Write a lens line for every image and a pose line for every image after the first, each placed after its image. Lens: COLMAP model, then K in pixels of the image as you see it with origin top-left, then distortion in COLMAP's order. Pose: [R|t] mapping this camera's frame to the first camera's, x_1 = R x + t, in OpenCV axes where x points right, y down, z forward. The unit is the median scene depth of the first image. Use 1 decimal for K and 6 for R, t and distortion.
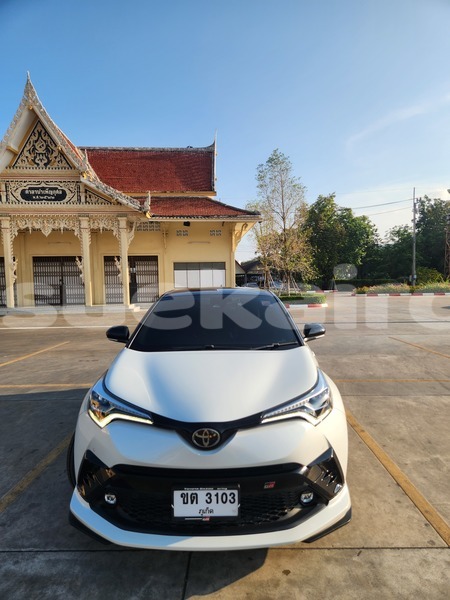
lens RADIAL K [[399.2, 0, 227.1], [0, 399.2, 300.3], [0, 0, 1]] dist [0.077704, -0.069227]
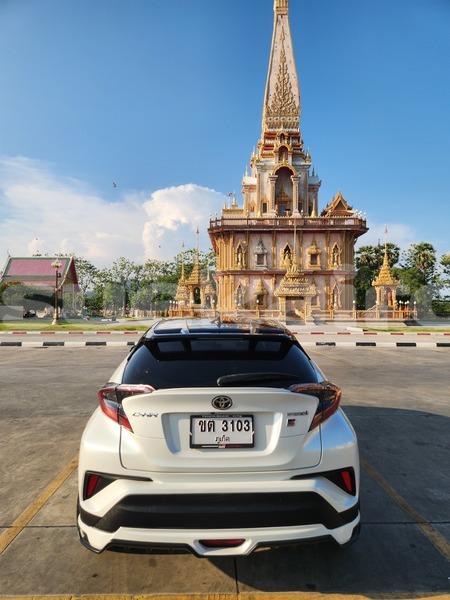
lens RADIAL K [[399.2, 0, 225.9], [0, 399.2, 301.7], [0, 0, 1]] dist [0.077704, -0.069227]
pose [[-0.998769, 0.006683, -0.049153, 0.004834], [0.005399, 0.999642, 0.026206, -0.087423], [0.049311, 0.025909, -0.998447, 1.787881]]
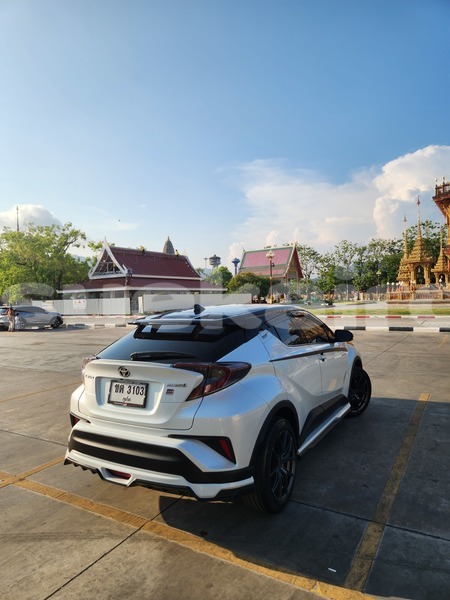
lens RADIAL K [[399.2, 0, 221.5], [0, 399.2, 298.4], [0, 0, 1]] dist [0.077704, -0.069227]
pose [[-0.863610, 0.038215, 0.502709, -0.450354], [0.065701, 0.997151, 0.037067, -0.082765], [-0.499861, 0.065040, -0.863660, 1.774609]]
